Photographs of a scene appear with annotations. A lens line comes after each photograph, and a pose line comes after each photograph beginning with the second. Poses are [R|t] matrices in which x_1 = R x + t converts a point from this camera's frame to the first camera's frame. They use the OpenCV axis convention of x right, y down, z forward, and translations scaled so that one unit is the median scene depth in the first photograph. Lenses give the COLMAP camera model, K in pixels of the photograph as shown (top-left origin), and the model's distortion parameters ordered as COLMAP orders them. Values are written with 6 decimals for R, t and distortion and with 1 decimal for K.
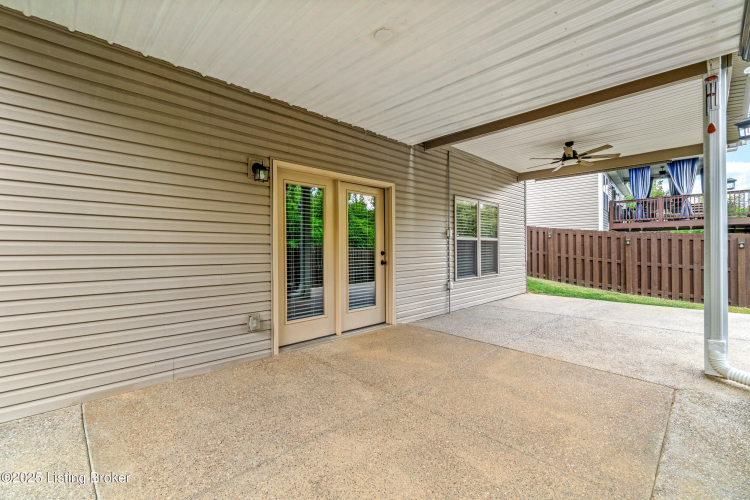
lens RADIAL K [[333.2, 0, 375.1], [0, 333.2, 250.3], [0, 0, 1]] dist [-0.001828, 0.000134]
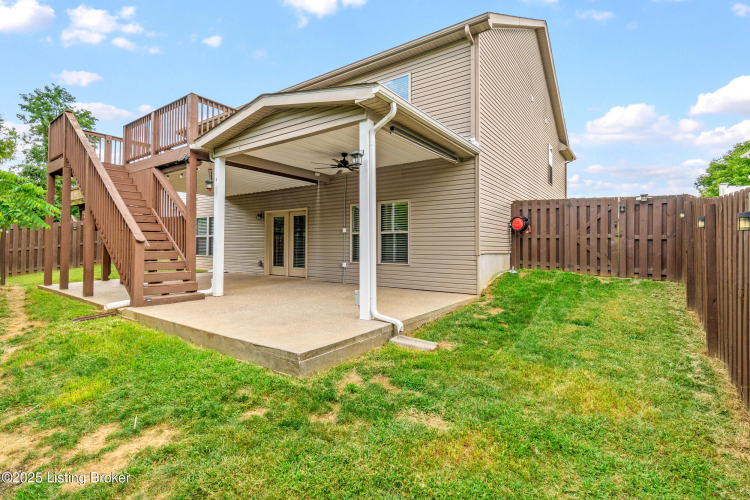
lens RADIAL K [[354.1, 0, 375.4], [0, 354.1, 246.7], [0, 0, 1]] dist [0.000114, -0.000773]
pose [[0.171486, 0.009606, -0.985140, 1.670516], [-0.011322, 0.999906, 0.007780, 0.008872], [0.985122, 0.009819, 0.171578, 0.786701]]
